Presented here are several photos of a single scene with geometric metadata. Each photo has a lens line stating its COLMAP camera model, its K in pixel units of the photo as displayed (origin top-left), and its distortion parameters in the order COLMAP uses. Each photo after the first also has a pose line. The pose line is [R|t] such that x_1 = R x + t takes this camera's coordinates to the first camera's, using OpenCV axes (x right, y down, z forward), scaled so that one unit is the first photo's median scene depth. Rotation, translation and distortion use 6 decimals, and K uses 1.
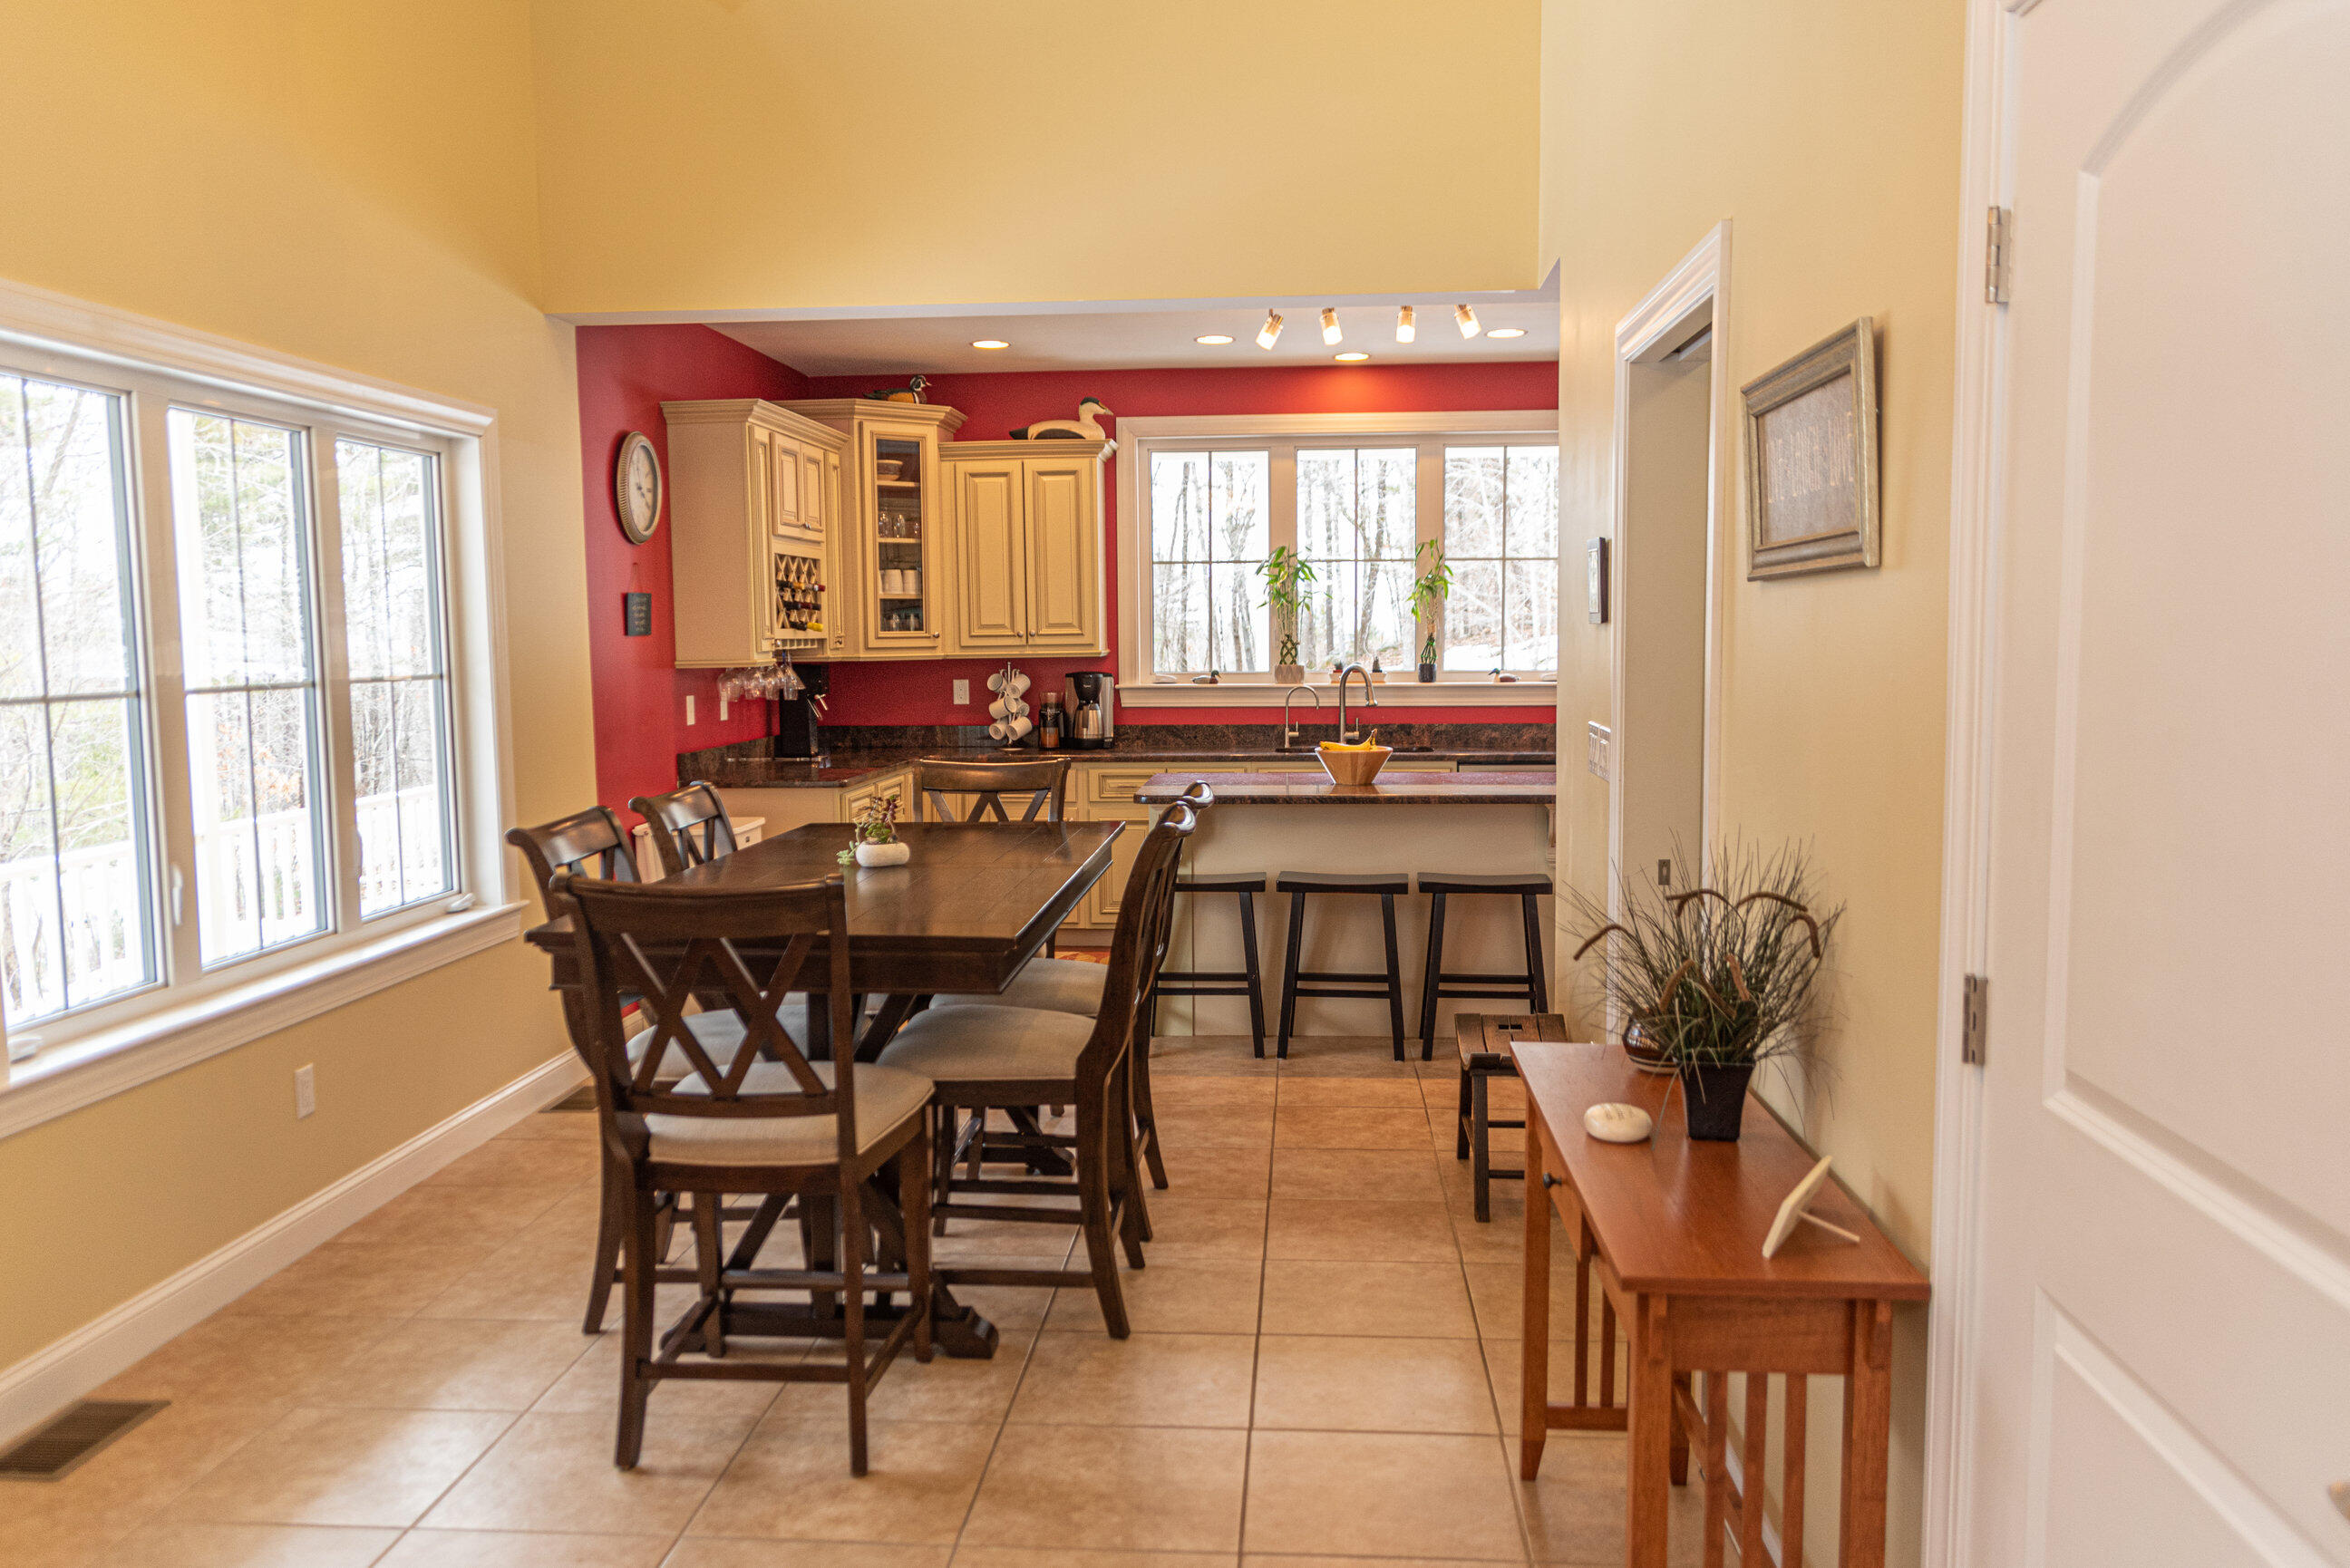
lens RADIAL K [[1828.8, 0, 1168.8], [0, 1828.8, 788.7], [0, 0, 1]] dist [0.019937, -0.014971]
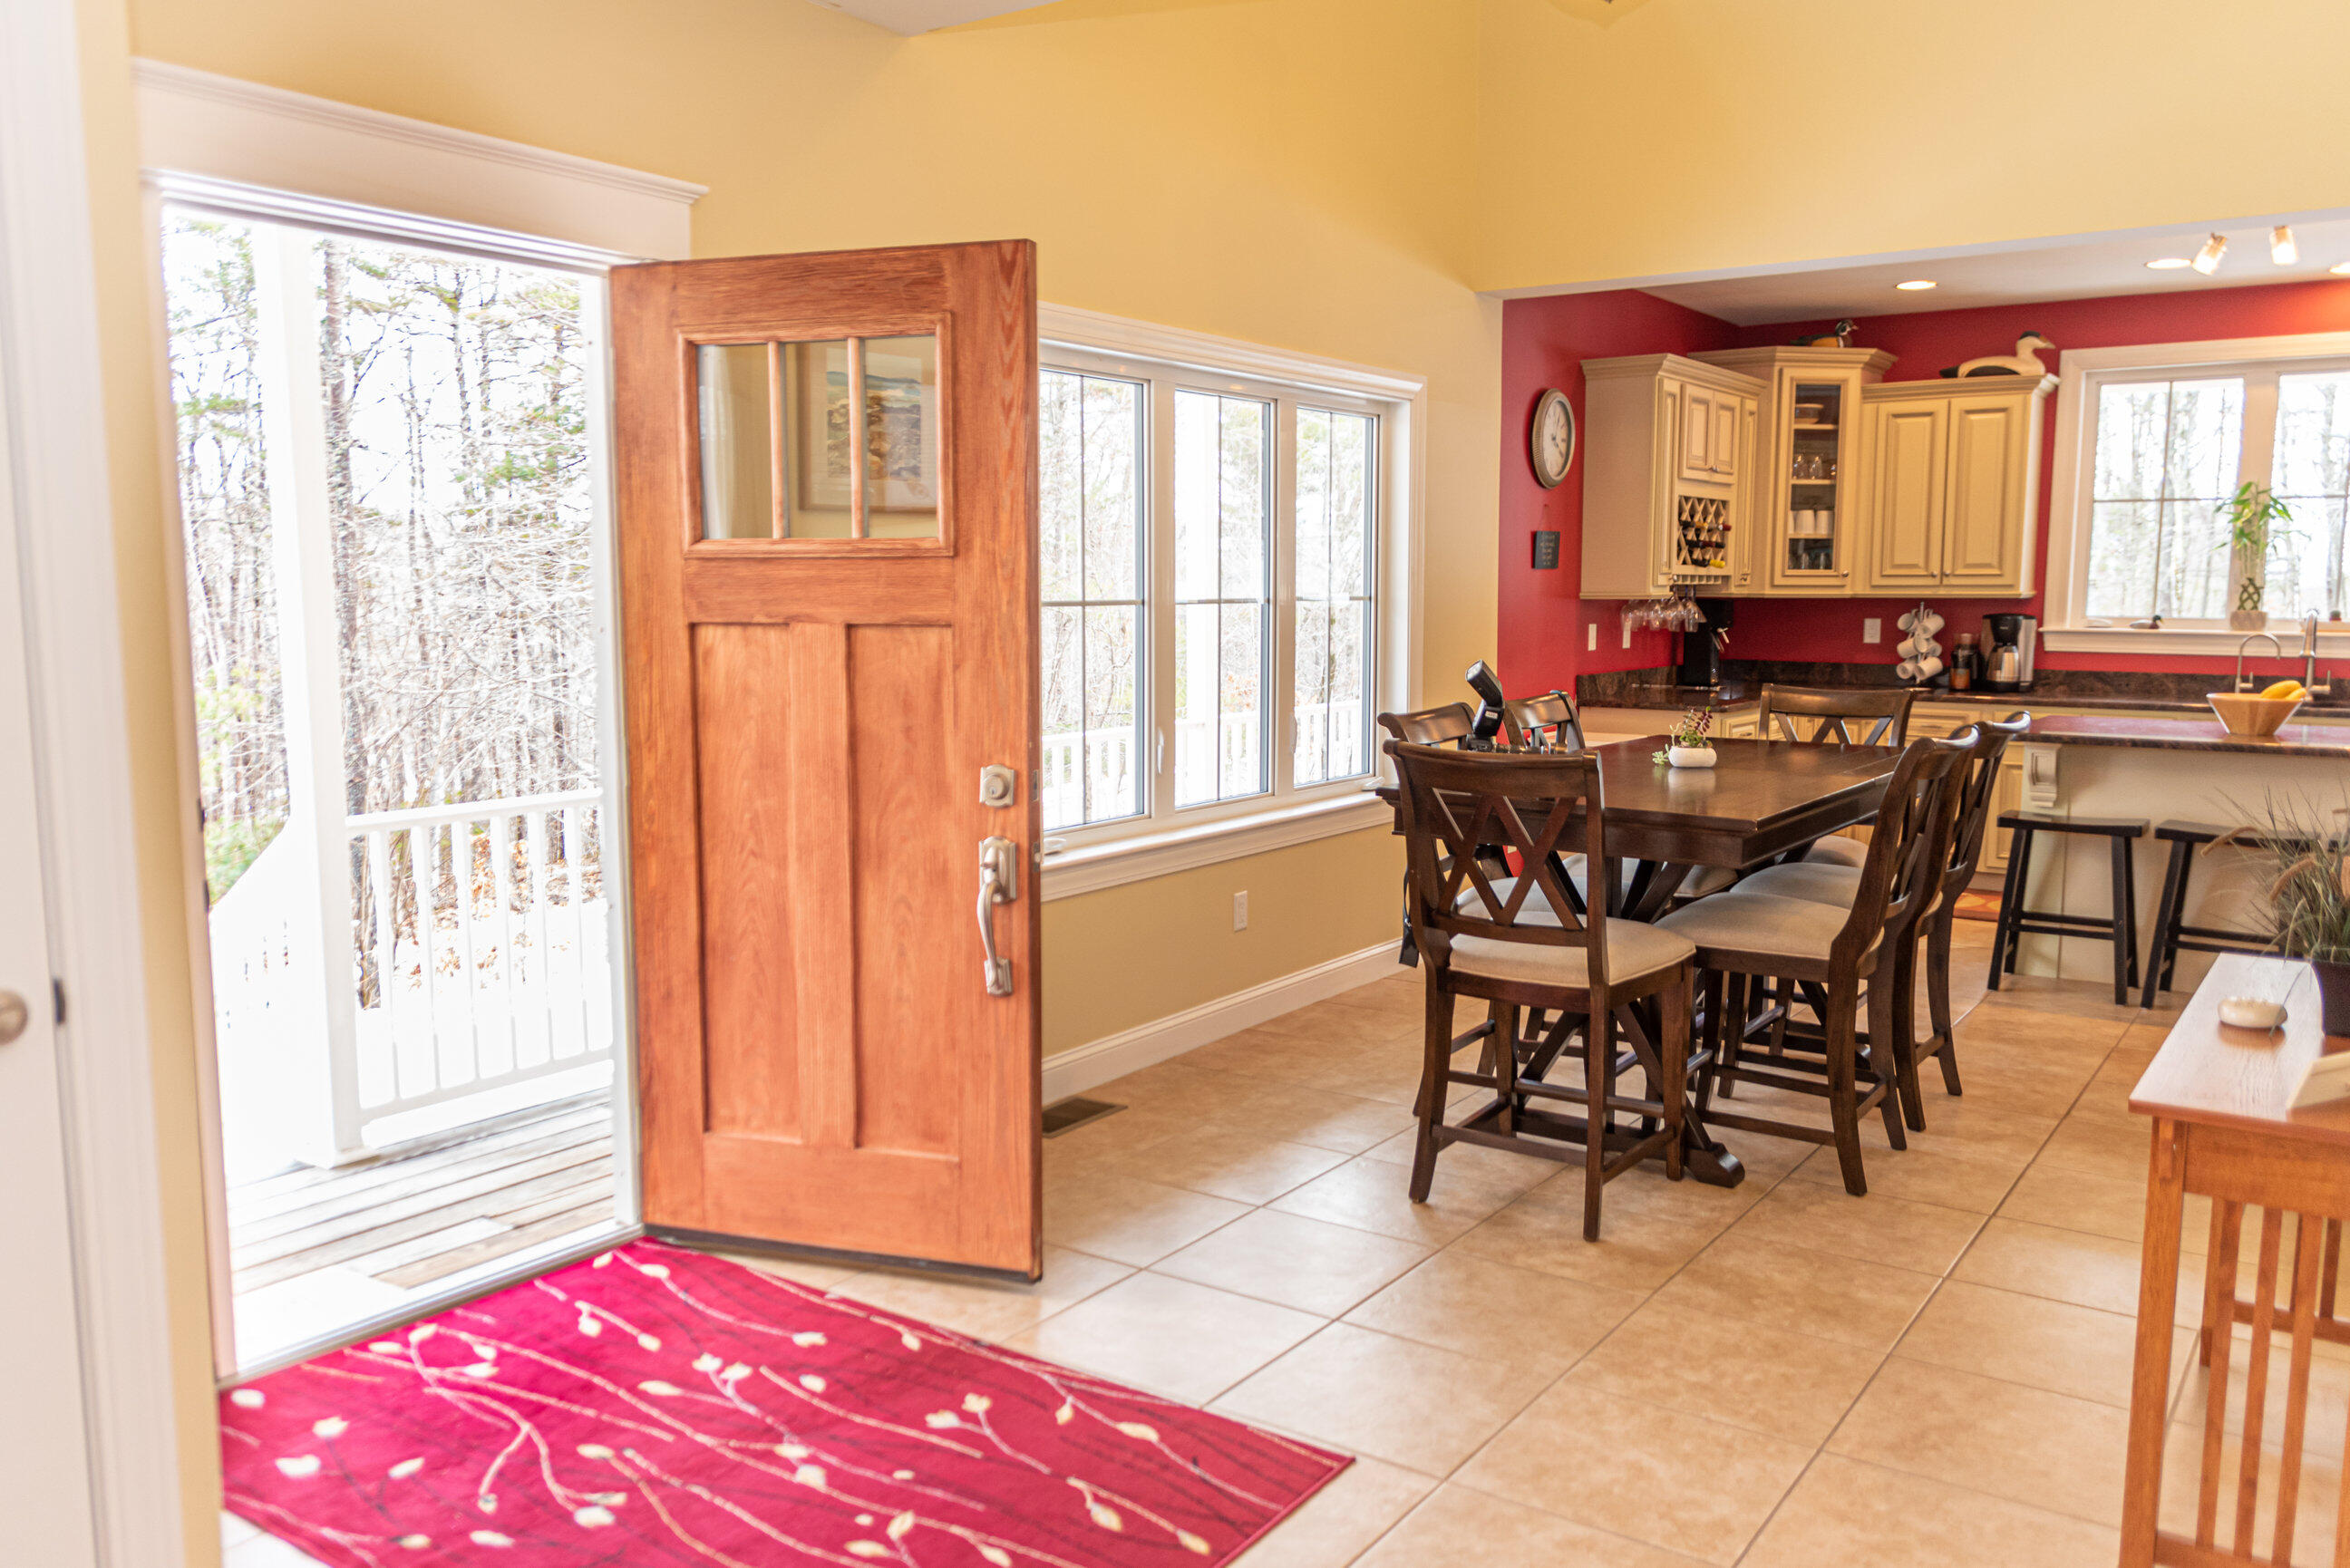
lens RADIAL K [[1828.8, 0, 1179.3], [0, 1828.8, 792.6], [0, 0, 1]] dist [0.019937, -0.014971]
pose [[0.864060, 0.071638, -0.498265, 0.092080], [-0.056278, 0.997364, 0.045802, 0.015848], [0.500233, -0.011534, 0.865814, -0.101476]]
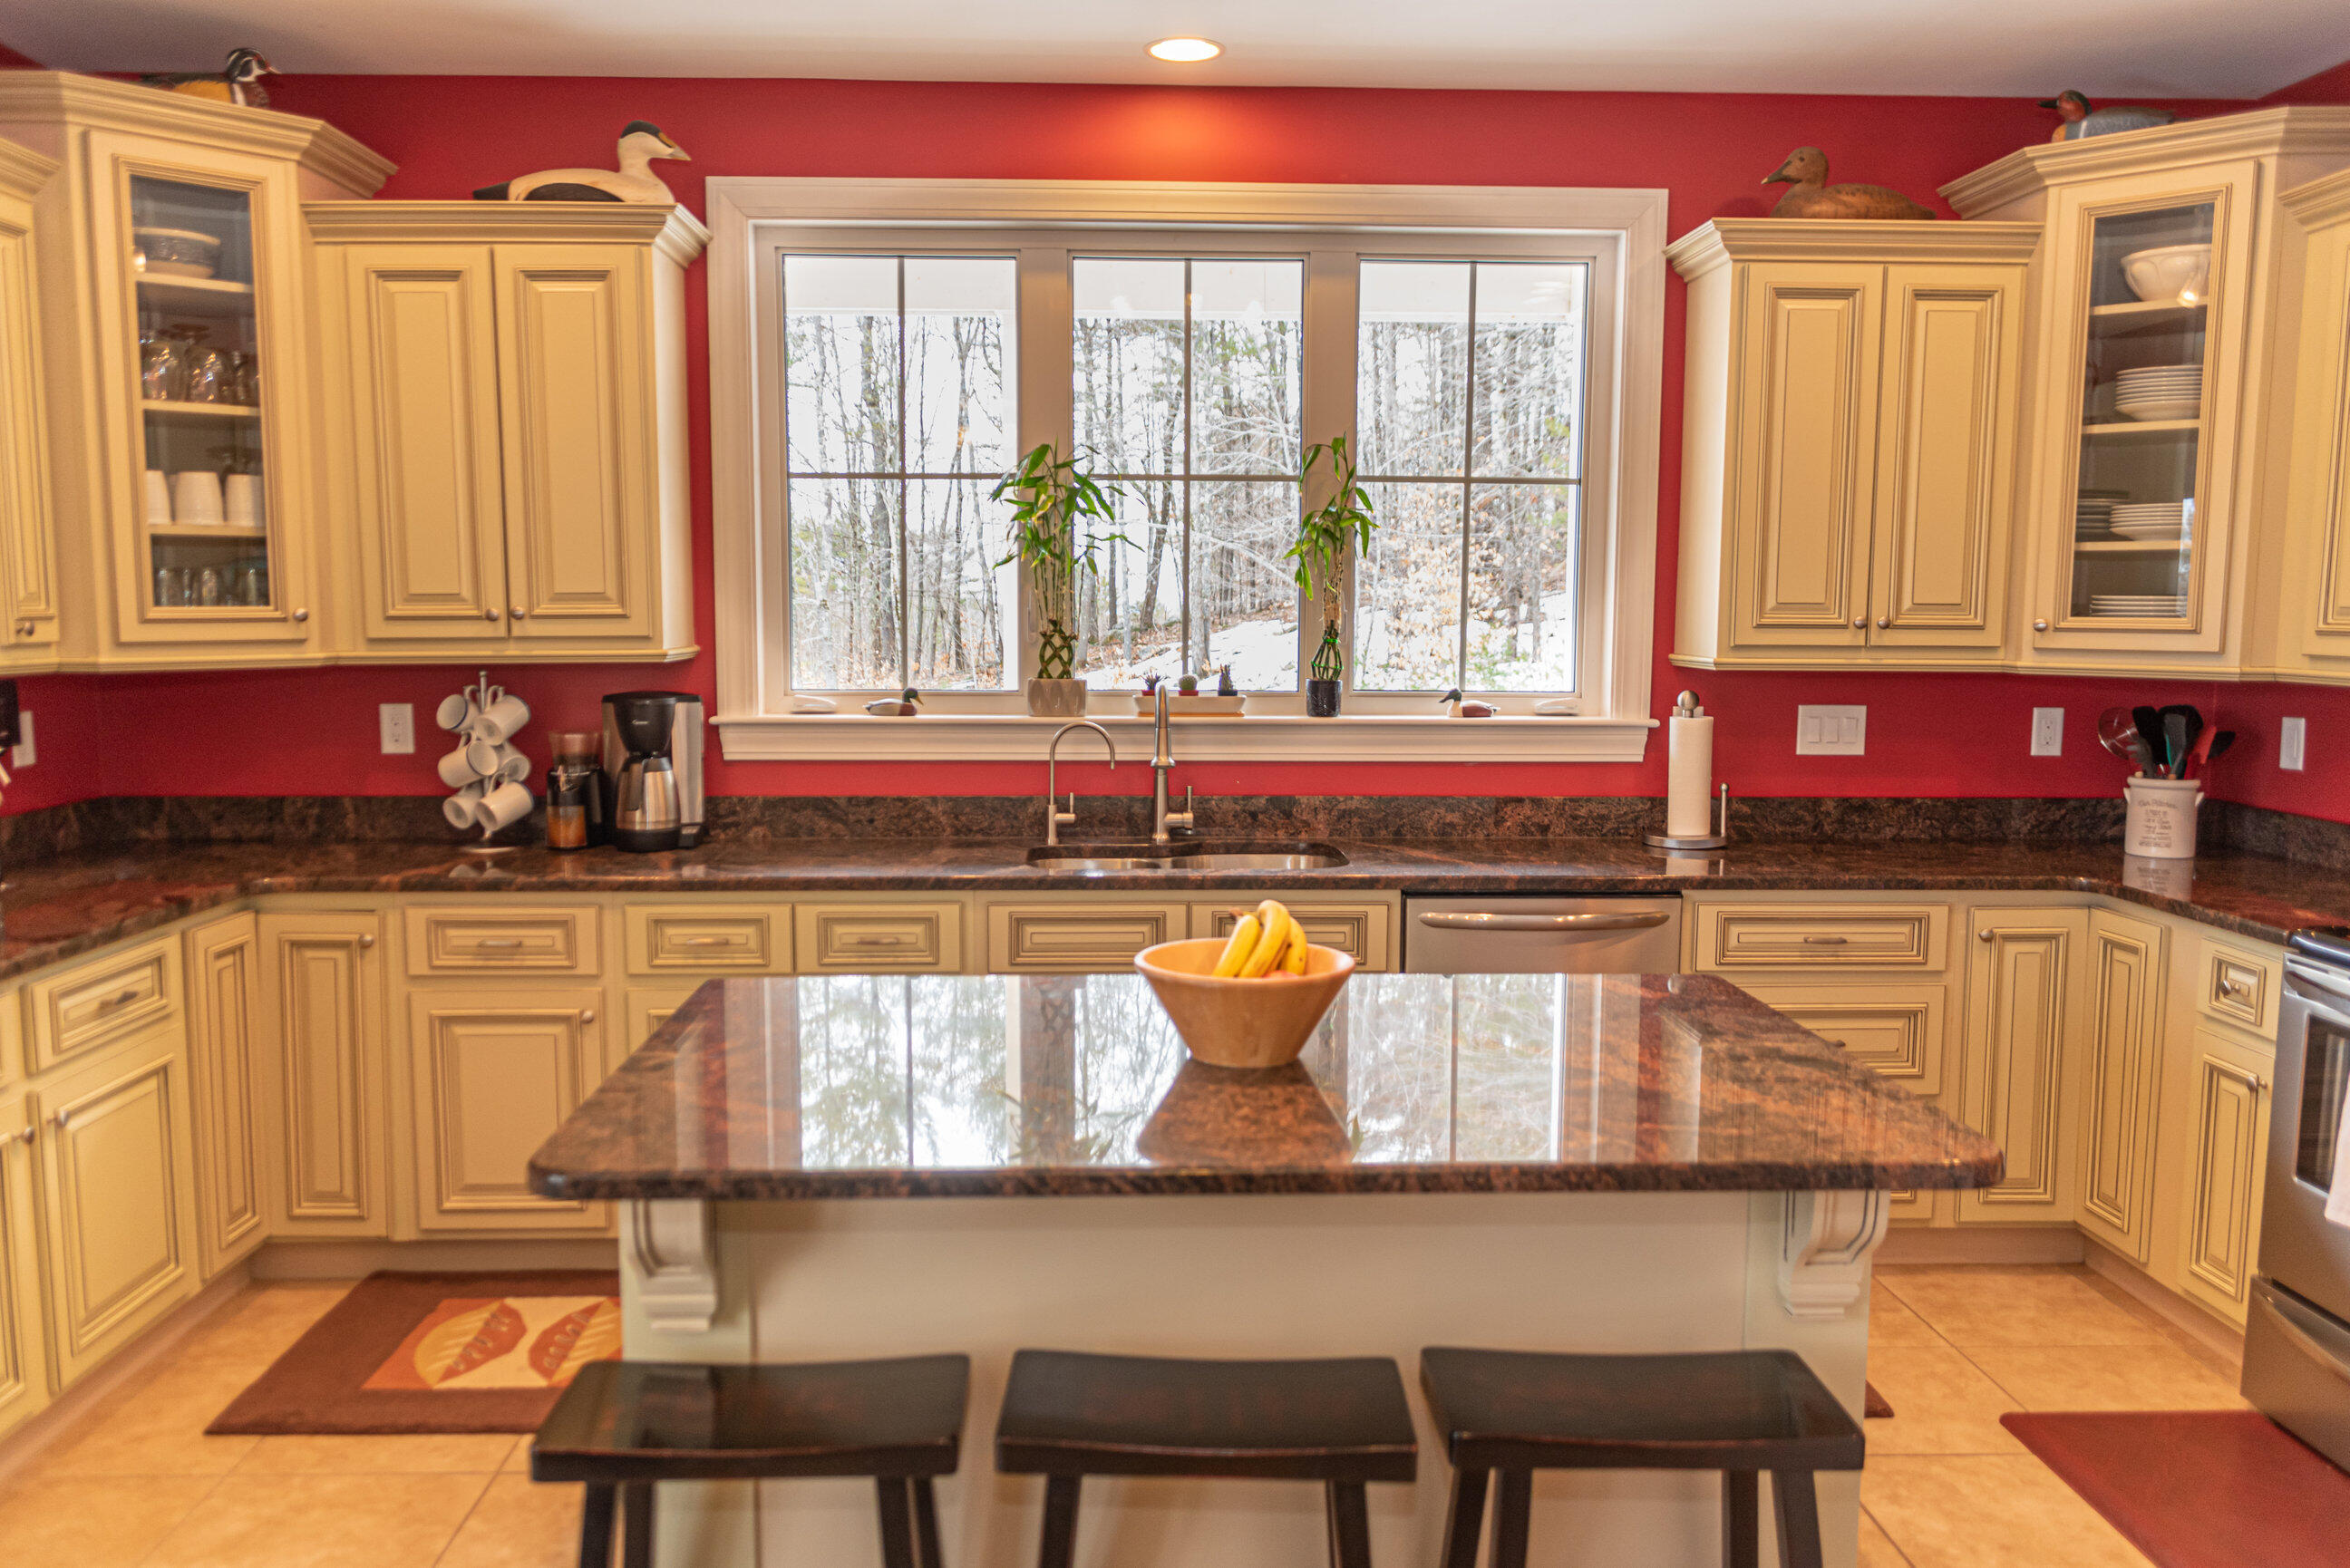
lens RADIAL K [[1828.8, 0, 1135.5], [0, 1828.8, 792.9], [0, 0, 1]] dist [0.019937, -0.014971]
pose [[0.995030, -0.000150, 0.099576, 0.049538], [-0.001581, 0.999849, 0.017305, -0.060465], [-0.099564, -0.017377, 0.994879, 0.658385]]
